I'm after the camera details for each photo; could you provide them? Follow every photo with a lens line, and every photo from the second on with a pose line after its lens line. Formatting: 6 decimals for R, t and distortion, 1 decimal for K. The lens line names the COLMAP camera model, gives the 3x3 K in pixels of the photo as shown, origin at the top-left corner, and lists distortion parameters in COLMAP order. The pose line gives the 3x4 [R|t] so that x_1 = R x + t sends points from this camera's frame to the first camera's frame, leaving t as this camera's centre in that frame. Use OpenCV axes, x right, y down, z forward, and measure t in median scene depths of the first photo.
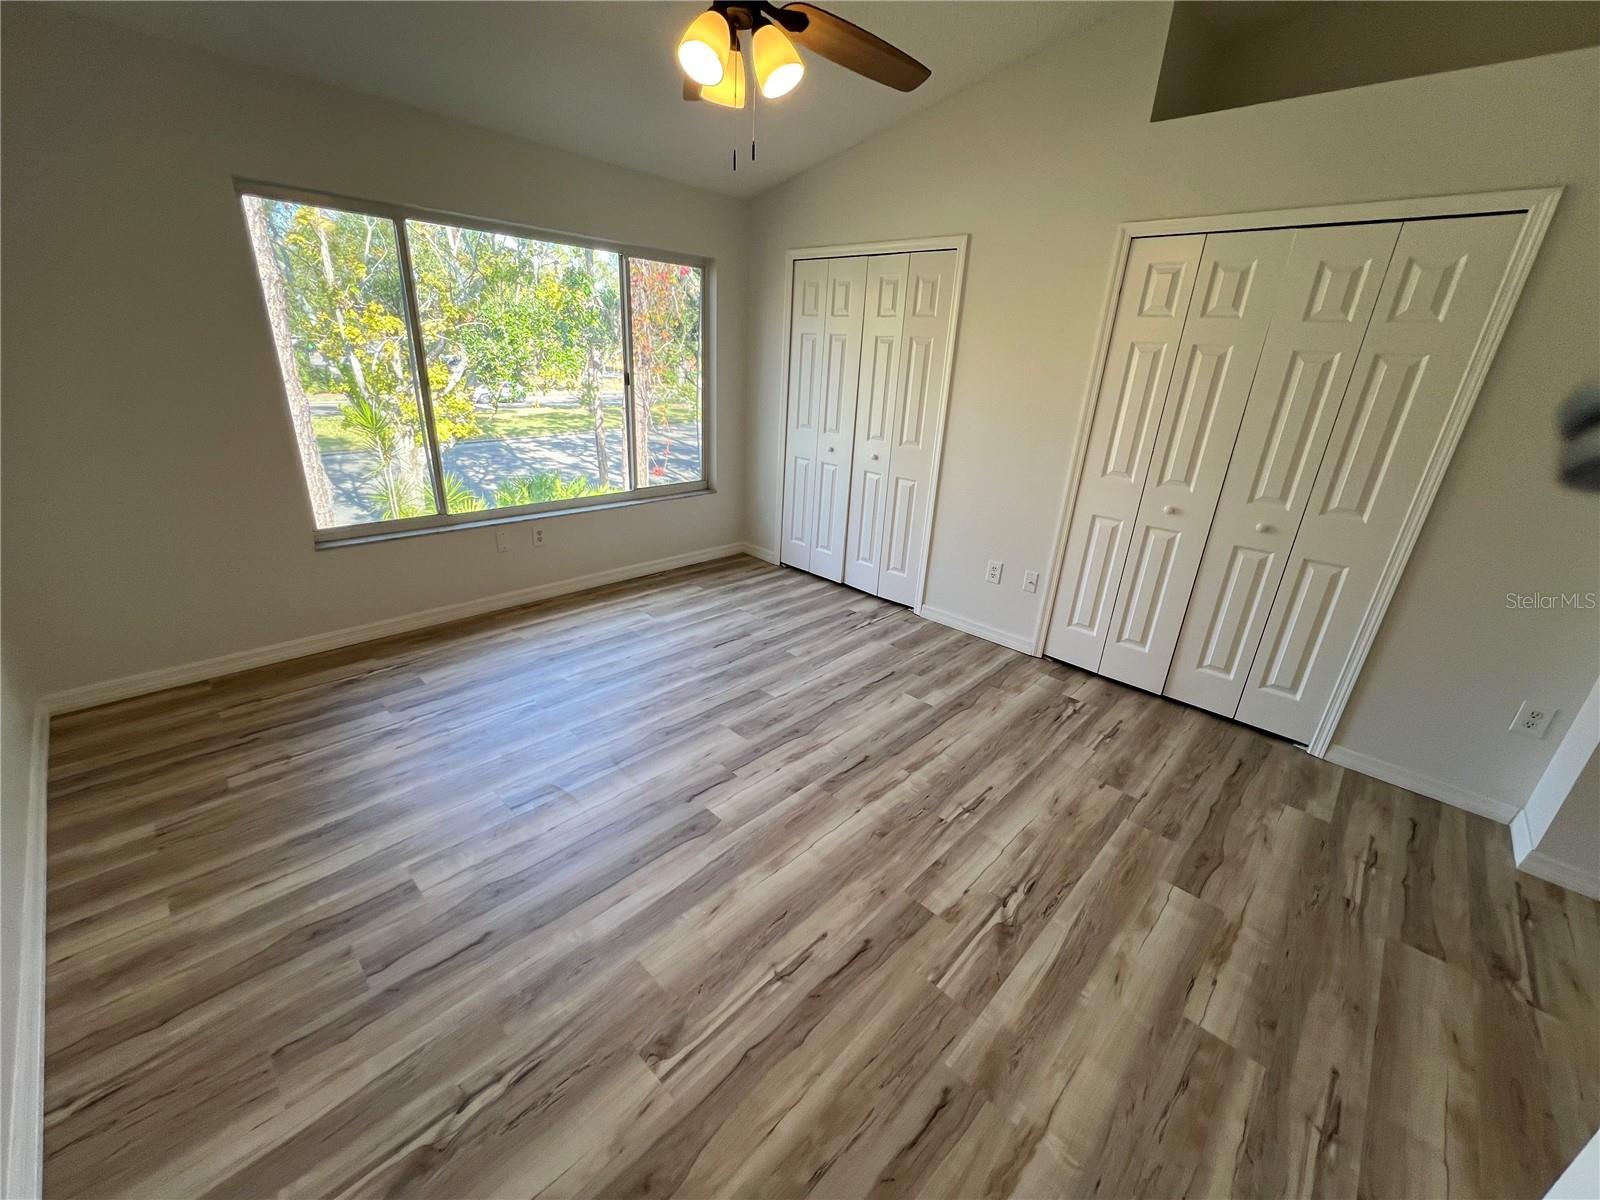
lens RADIAL K [[639.5, 0, 795.7], [0, 639.5, 599.5], [0, 0, 1]] dist [-0.000317, 0.000108]
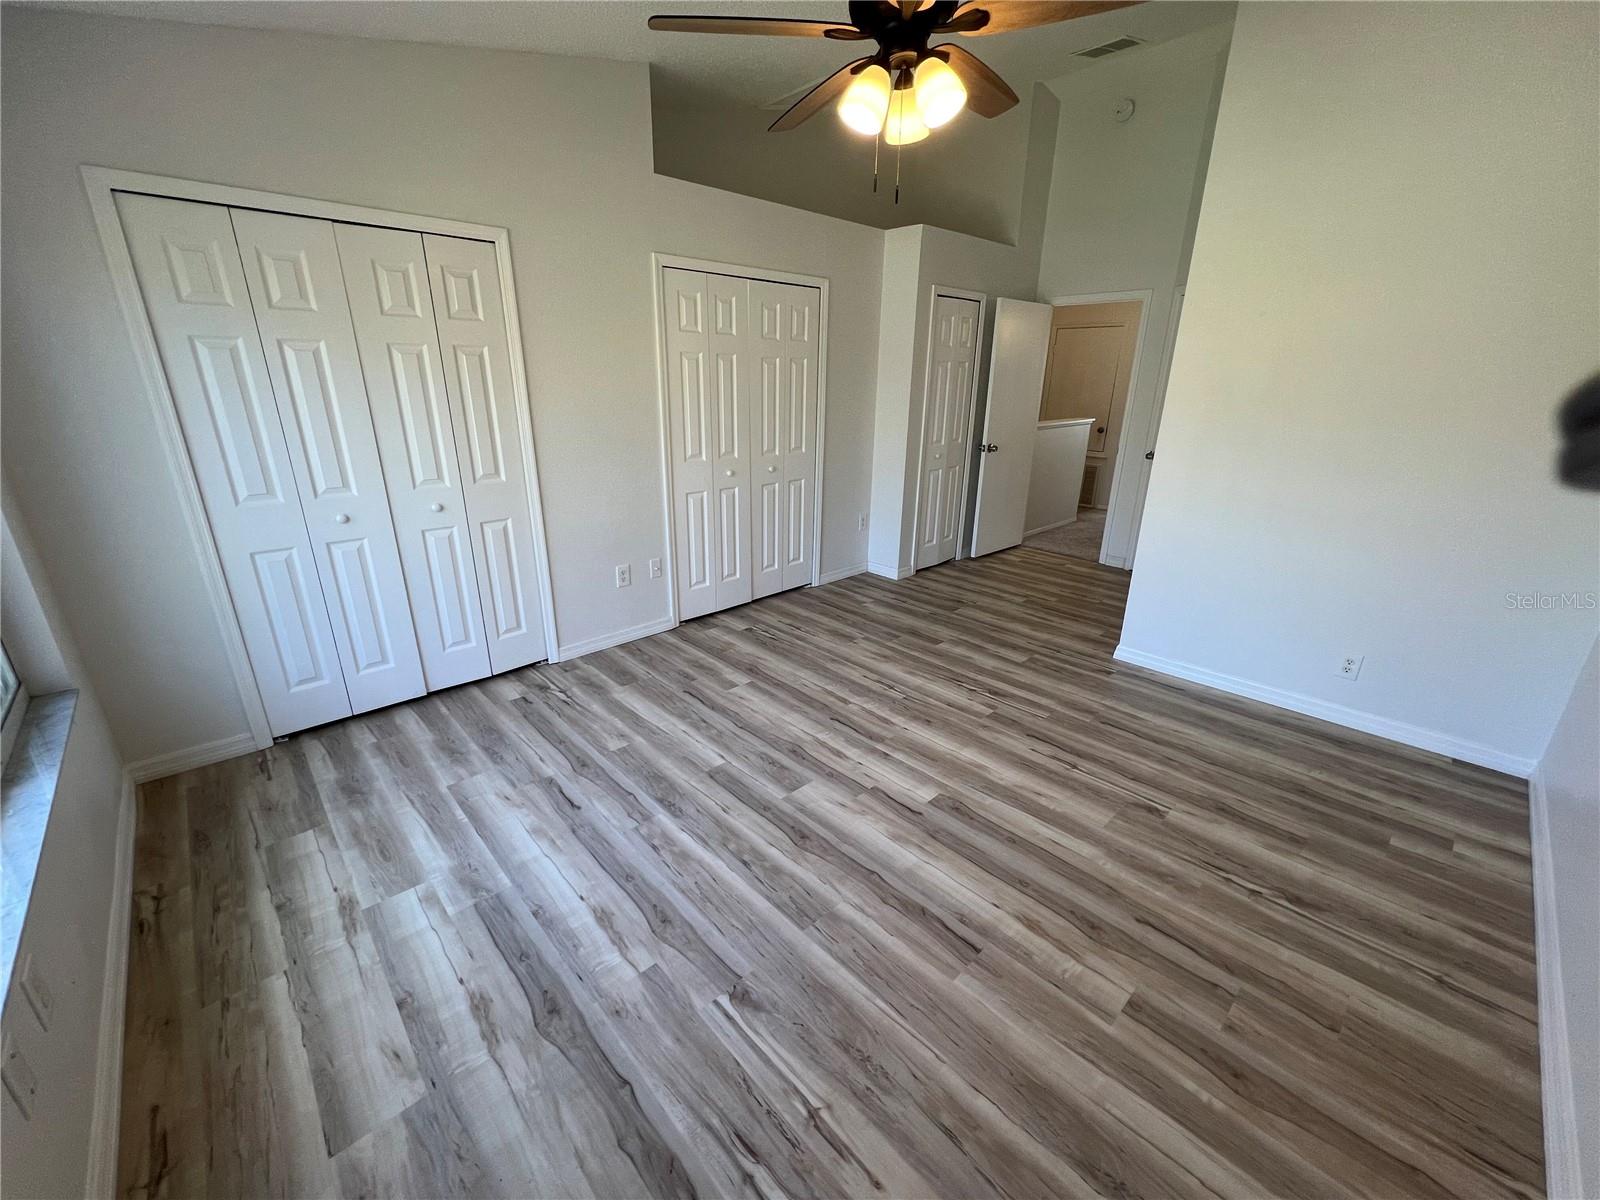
lens RADIAL K [[639.5, 0, 795.7], [0, 639.5, 599.5], [0, 0, 1]] dist [-0.000317, 0.000108]
pose [[0.050987, -0.377318, 0.924679, -0.836465], [0.356034, 0.871917, 0.336157, -0.336396], [-0.933081, 0.312077, 0.178795, 0.751871]]
